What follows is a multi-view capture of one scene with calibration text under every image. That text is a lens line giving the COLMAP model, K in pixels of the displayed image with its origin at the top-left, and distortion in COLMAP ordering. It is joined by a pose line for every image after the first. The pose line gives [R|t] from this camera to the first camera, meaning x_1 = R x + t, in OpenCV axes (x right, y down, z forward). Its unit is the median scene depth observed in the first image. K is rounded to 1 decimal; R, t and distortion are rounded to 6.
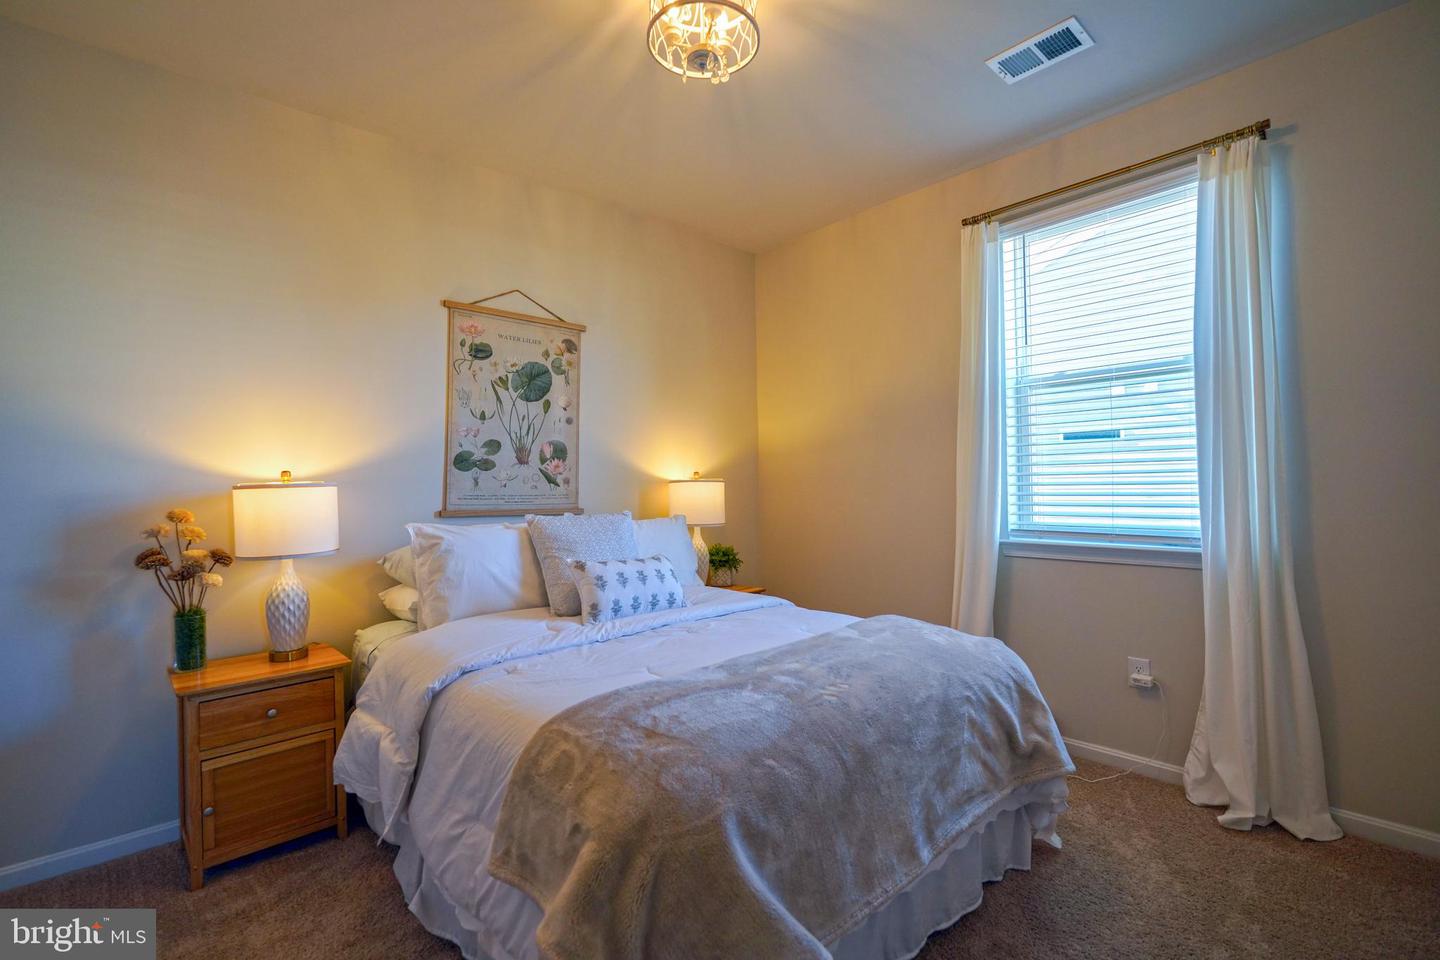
lens RADIAL K [[644.8, 0, 712.2], [0, 644.8, 479.4], [0, 0, 1]] dist [-0.014736, 0.006808]
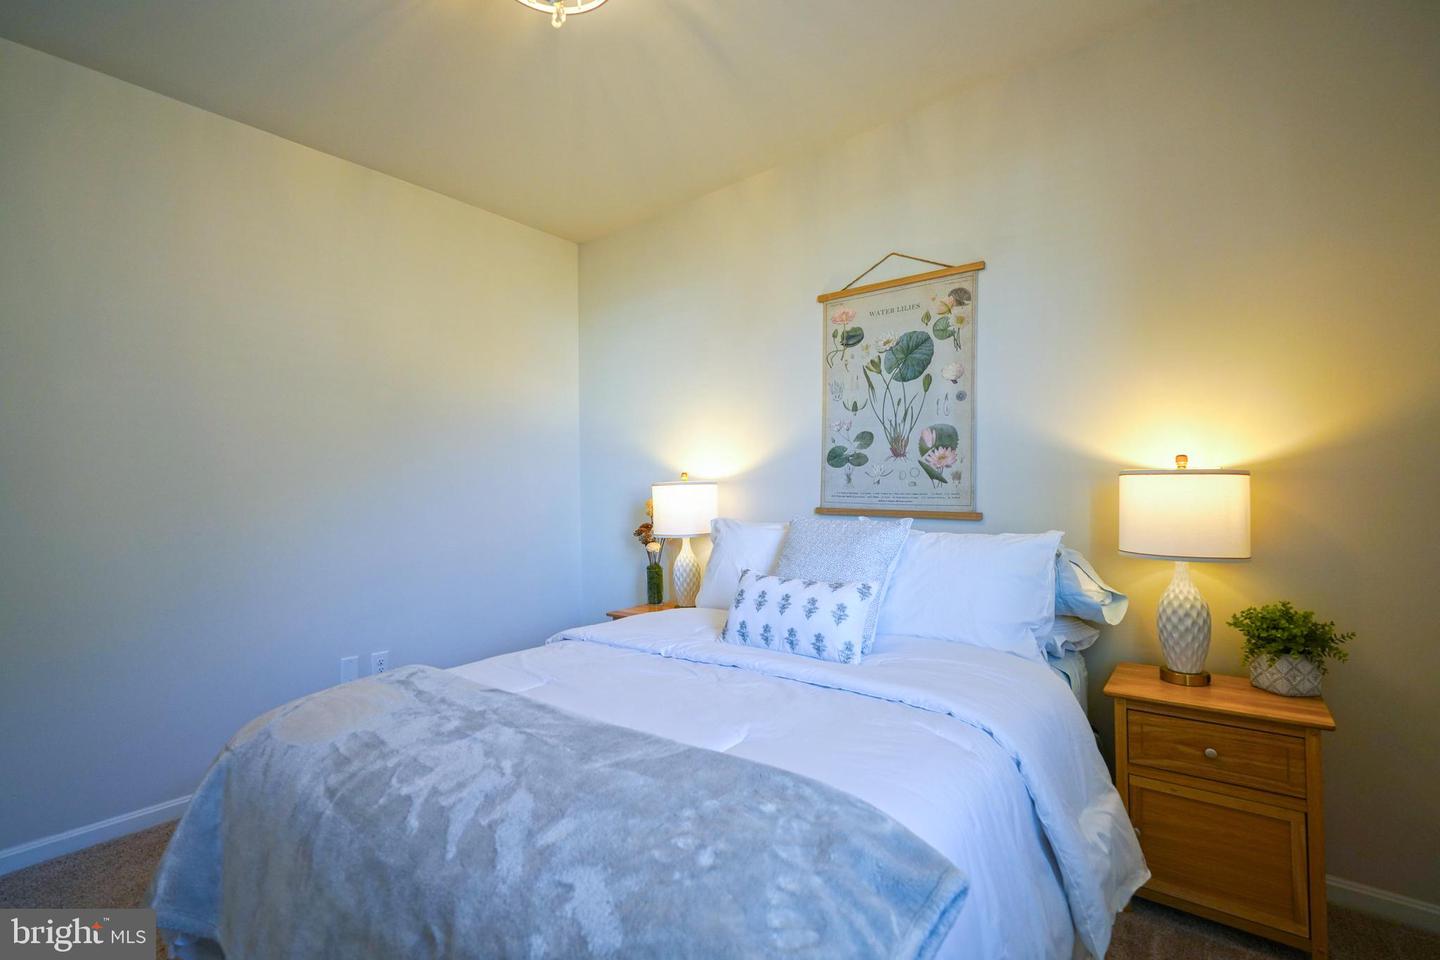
lens RADIAL K [[644.8, 0, 712.2], [0, 644.8, 479.4], [0, 0, 1]] dist [-0.014736, 0.006808]
pose [[0.158199, 0.003740, -0.987400, 0.500788], [0.023981, 0.999683, 0.007629, -0.006158], [0.987116, -0.024886, 0.158060, 0.619169]]
